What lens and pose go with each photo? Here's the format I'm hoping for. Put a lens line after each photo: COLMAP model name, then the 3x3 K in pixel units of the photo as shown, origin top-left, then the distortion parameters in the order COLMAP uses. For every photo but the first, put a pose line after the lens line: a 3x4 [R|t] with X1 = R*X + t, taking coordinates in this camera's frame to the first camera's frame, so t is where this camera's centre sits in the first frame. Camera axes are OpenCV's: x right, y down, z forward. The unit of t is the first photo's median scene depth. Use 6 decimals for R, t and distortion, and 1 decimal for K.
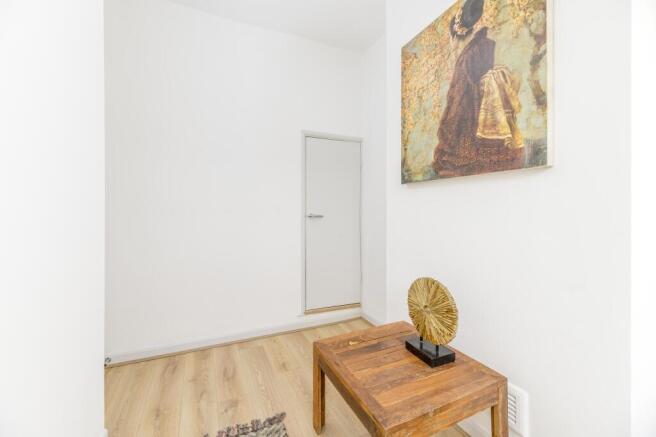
lens RADIAL K [[269.4, 0, 325.1], [0, 269.4, 214.7], [0, 0, 1]] dist [0.001647, -0.000282]
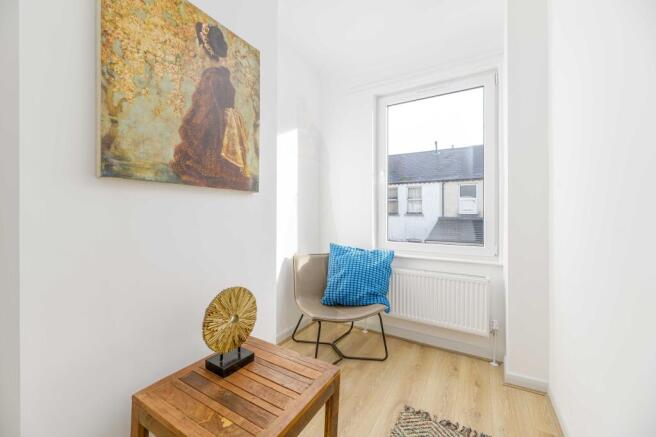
lens RADIAL K [[269.4, 0, 322.4], [0, 269.4, 213.7], [0, 0, 1]] dist [0.001647, -0.000282]
pose [[-0.568288, -0.008229, 0.822788, -0.587392], [0.004880, 0.999899, 0.013370, -0.050055], [-0.822815, 0.011613, -0.568191, 1.199246]]
